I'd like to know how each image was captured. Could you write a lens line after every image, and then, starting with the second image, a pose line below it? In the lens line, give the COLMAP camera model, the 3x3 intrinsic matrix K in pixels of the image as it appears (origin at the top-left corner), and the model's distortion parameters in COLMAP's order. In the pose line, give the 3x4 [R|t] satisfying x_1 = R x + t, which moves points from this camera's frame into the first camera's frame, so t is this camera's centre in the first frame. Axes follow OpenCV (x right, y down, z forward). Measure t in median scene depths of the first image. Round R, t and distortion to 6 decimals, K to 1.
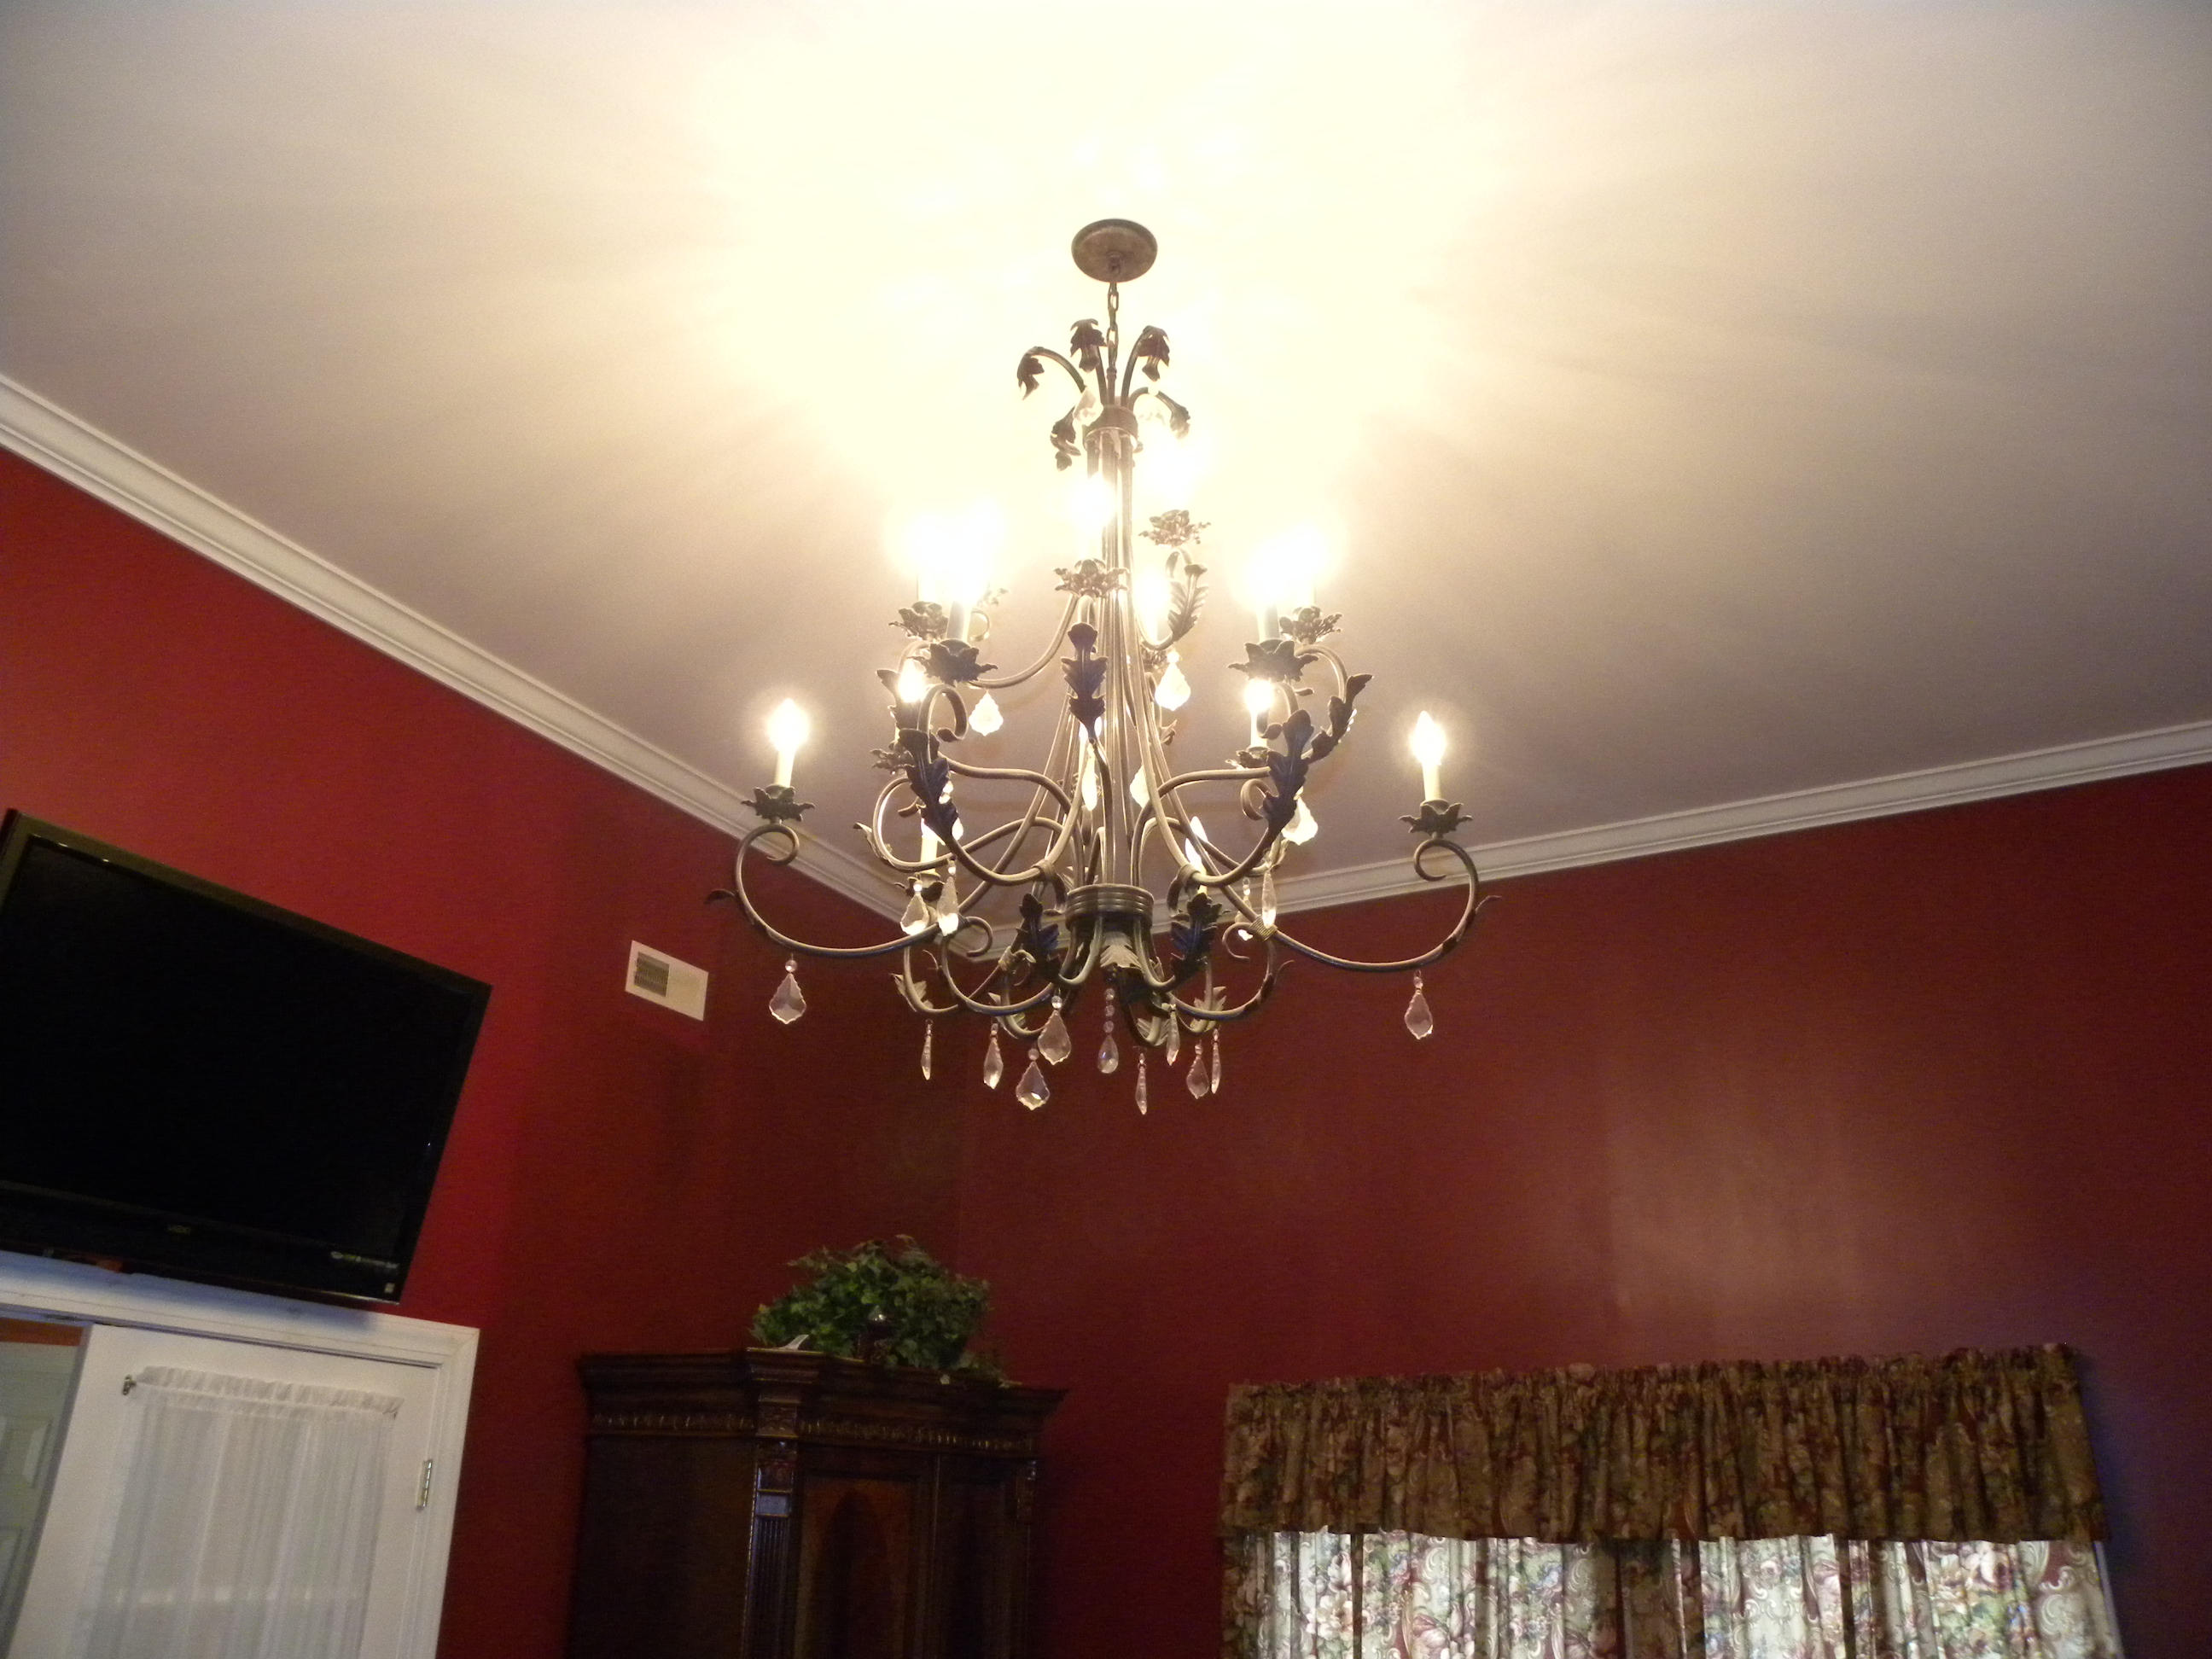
lens RADIAL K [[1665.0, 0, 1085.1], [0, 1665.0, 808.8], [0, 0, 1]] dist [-0.146759, 0.082655]
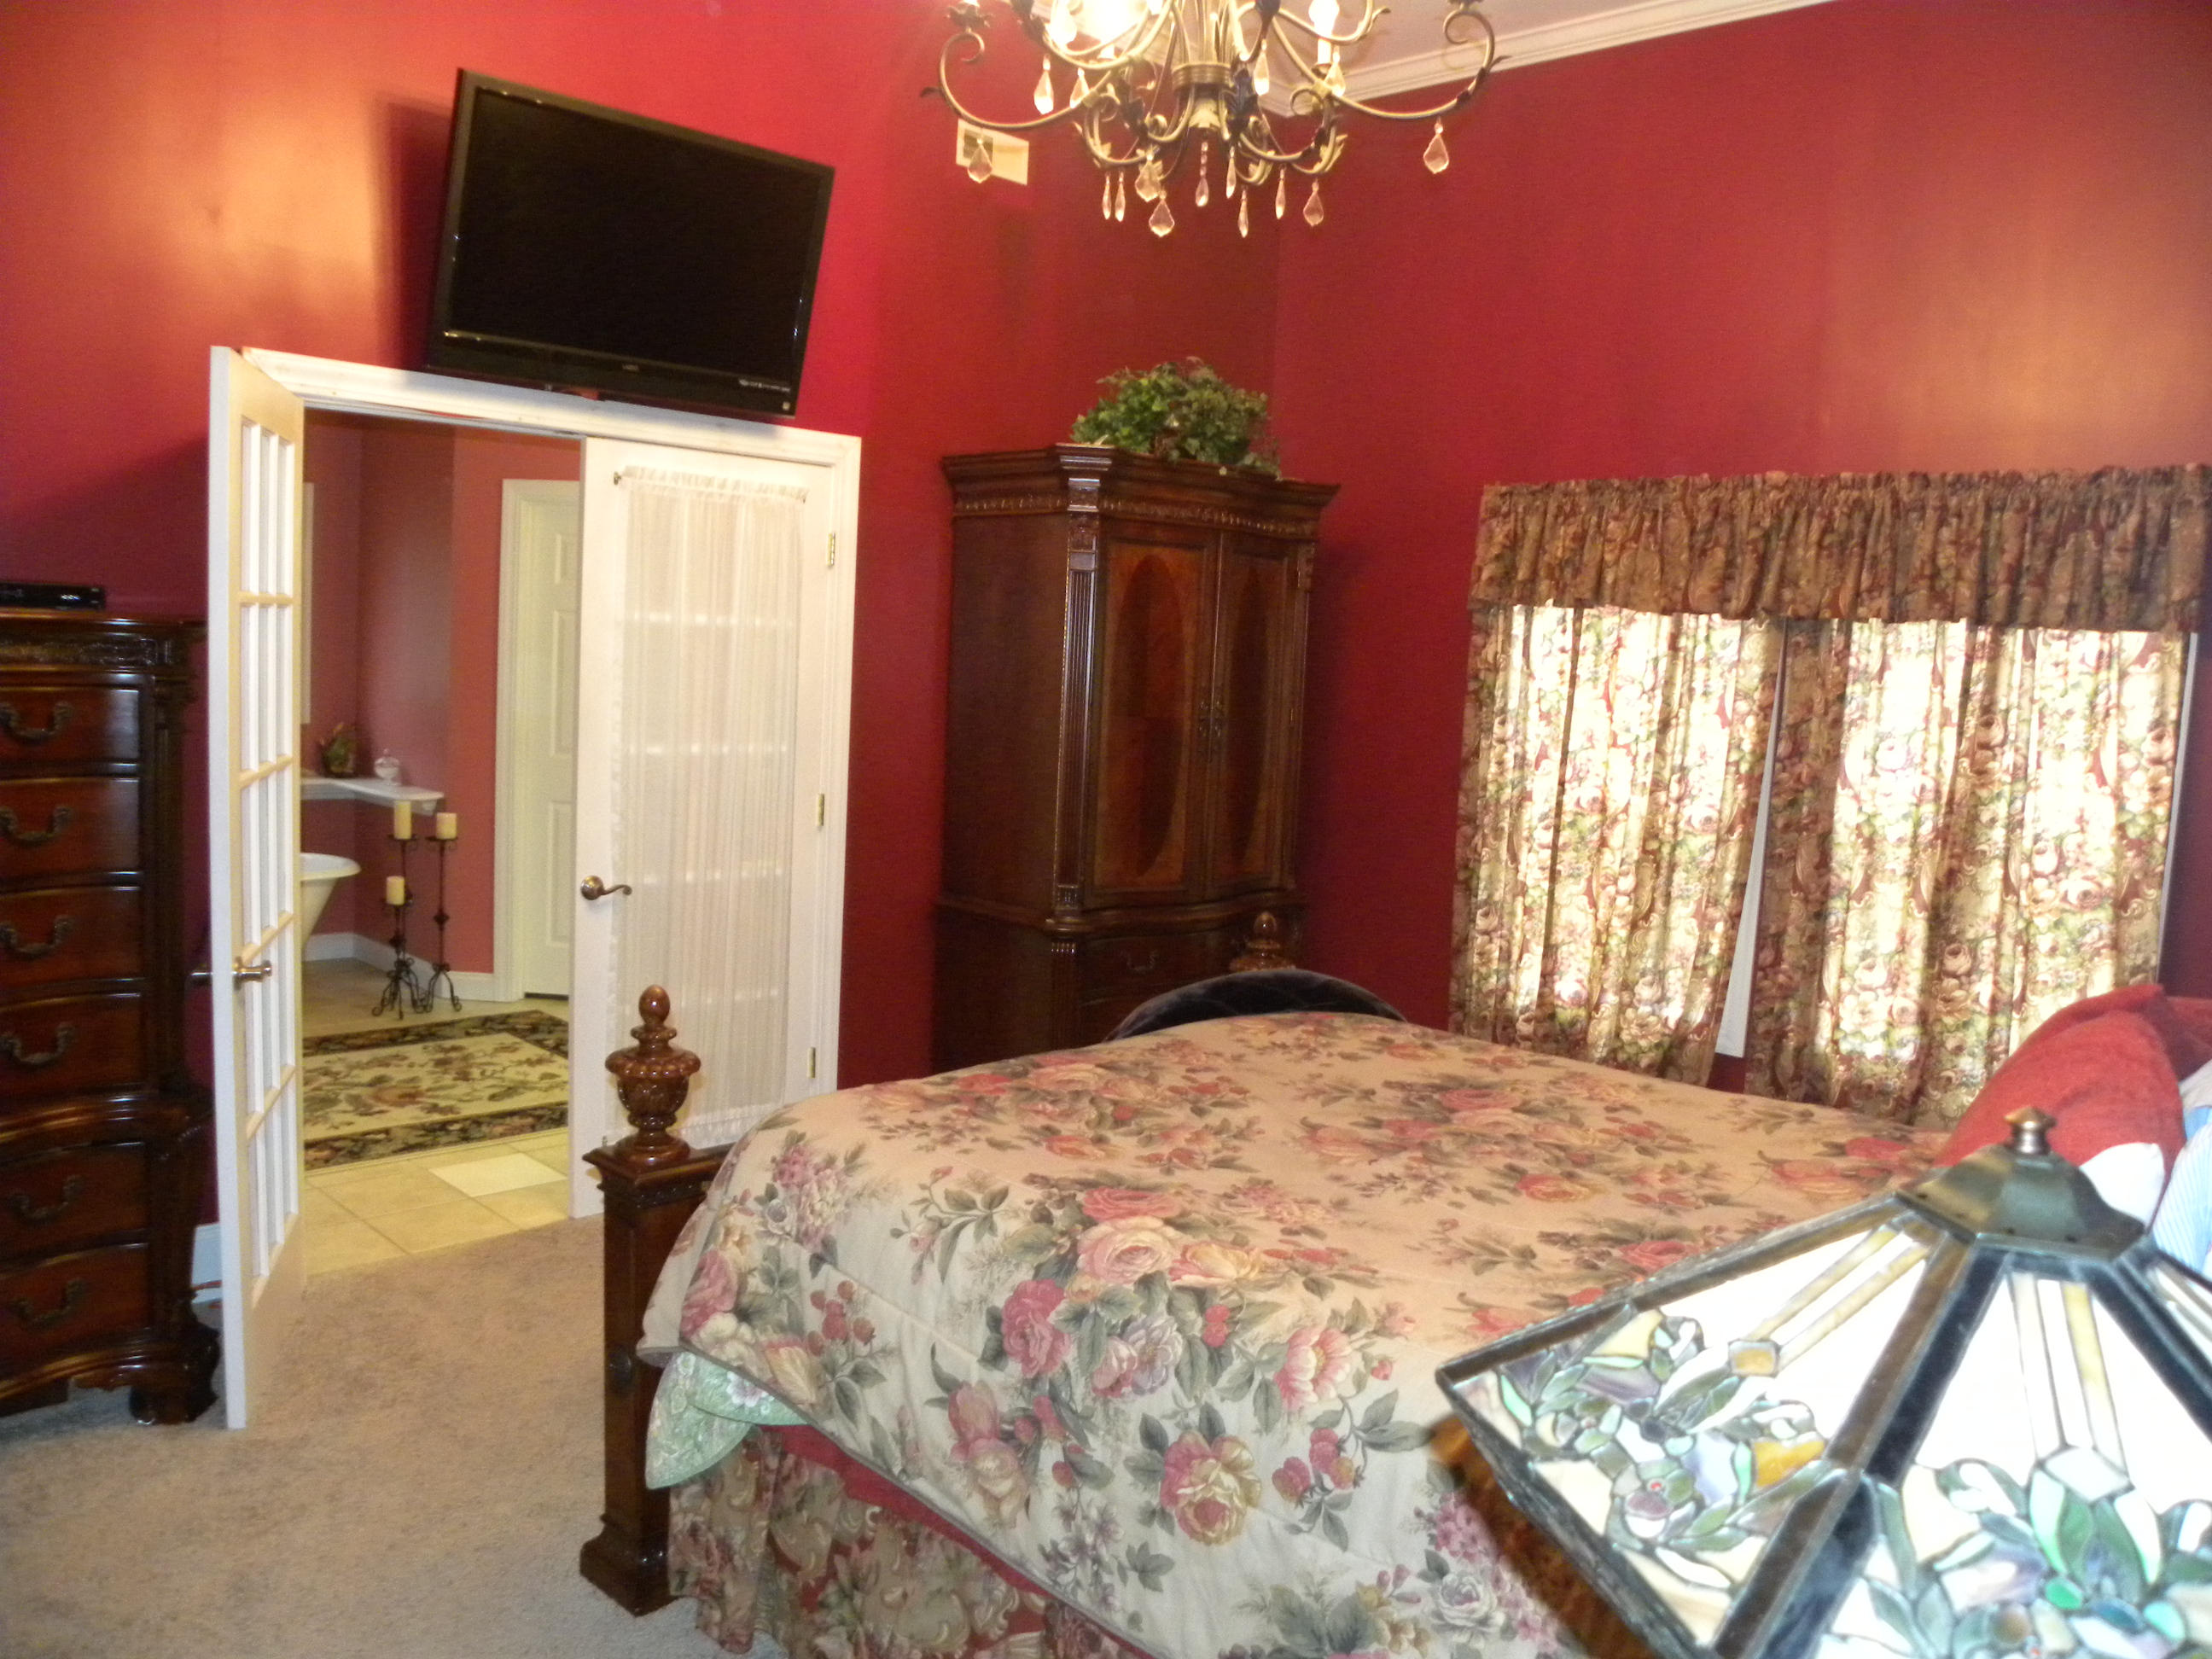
lens RADIAL K [[1665.0, 0, 1064.8], [0, 1665.0, 822.2], [0, 0, 1]] dist [-0.146759, 0.082655]
pose [[0.959791, 0.053553, -0.275560, 0.164225], [0.086438, 0.877557, 0.471616, -0.022399], [0.267076, -0.476472, 0.837643, -0.224265]]
